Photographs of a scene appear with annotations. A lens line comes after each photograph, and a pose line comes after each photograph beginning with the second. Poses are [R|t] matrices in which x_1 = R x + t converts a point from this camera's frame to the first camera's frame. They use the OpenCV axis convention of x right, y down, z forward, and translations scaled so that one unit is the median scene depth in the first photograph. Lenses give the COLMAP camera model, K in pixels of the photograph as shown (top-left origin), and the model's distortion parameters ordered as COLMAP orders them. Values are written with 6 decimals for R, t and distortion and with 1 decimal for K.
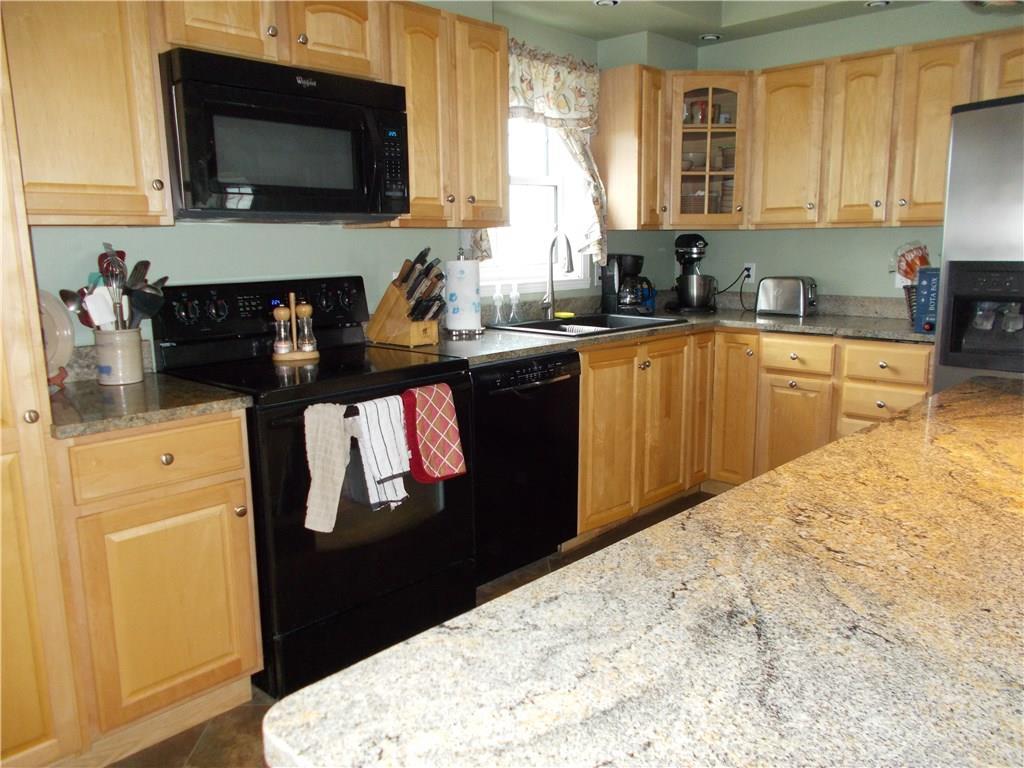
lens RADIAL K [[775.2, 0, 503.5], [0, 775.2, 383.8], [0, 0, 1]] dist [-0.014173, 0.006772]
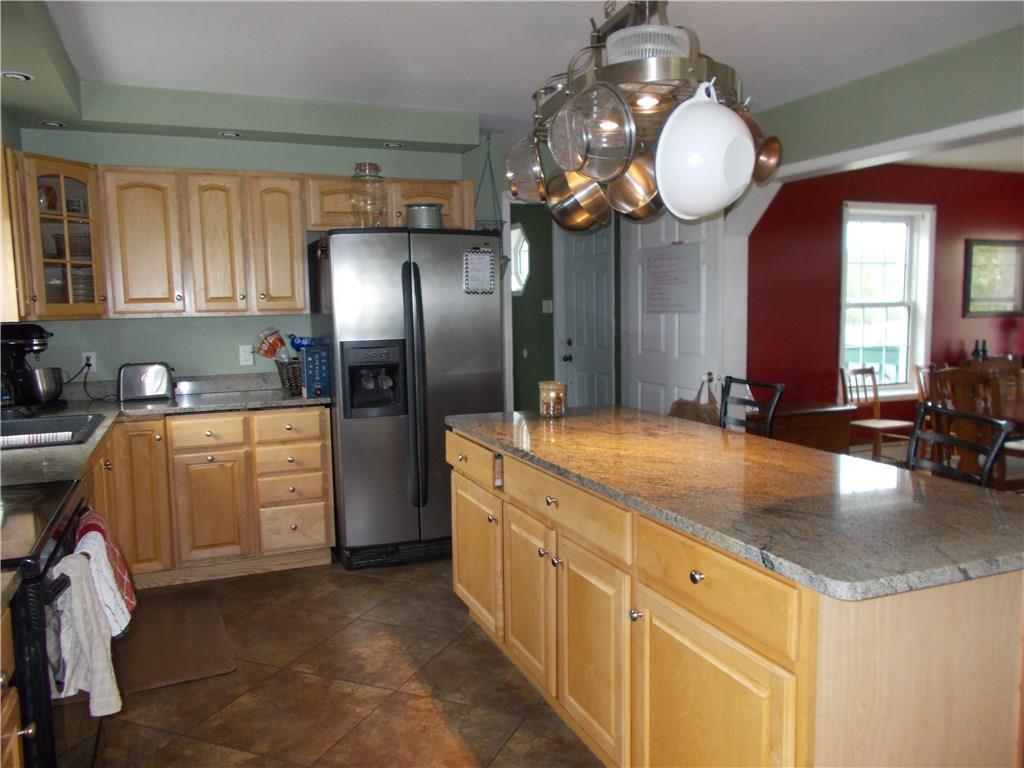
lens RADIAL K [[775.2, 0, 503.5], [0, 775.2, 383.8], [0, 0, 1]] dist [-0.014173, 0.006772]
pose [[0.407430, -0.091898, 0.908601, -0.443852], [0.178724, 0.983709, 0.019353, -0.051376], [-0.895577, 0.154504, 0.417217, 0.160686]]
